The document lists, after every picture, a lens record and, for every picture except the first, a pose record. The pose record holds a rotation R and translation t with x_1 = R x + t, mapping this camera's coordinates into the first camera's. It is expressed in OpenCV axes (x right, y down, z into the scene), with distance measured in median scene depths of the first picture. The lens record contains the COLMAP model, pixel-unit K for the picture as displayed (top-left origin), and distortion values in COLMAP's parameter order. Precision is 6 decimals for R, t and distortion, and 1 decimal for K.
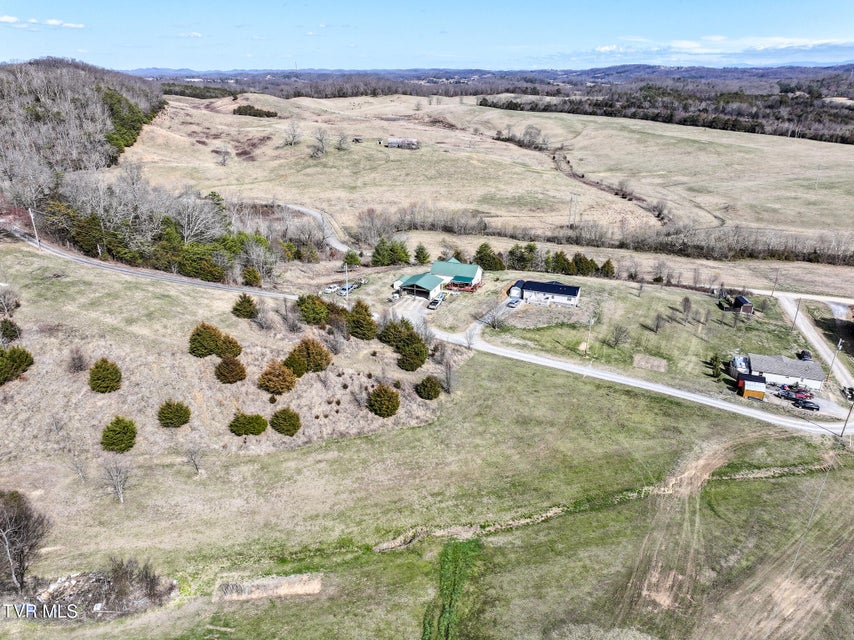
lens RADIAL K [[593.1, 0, 430.4], [0, 593.1, 316.0], [0, 0, 1]] dist [0.001465, 0.010567]
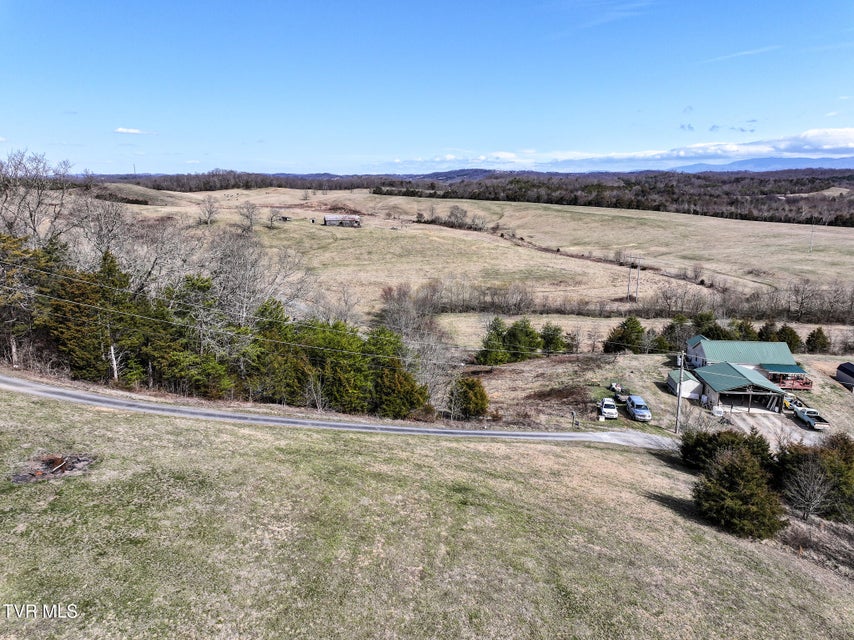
lens RADIAL K [[593.1, 0, 430.4], [0, 593.1, 316.0], [0, 0, 1]] dist [0.001465, 0.010567]
pose [[0.968234, -0.054804, 0.243968, -0.118064], [0.093199, 0.984476, -0.148730, -0.017131], [-0.232030, 0.166743, 0.958311, 0.155152]]
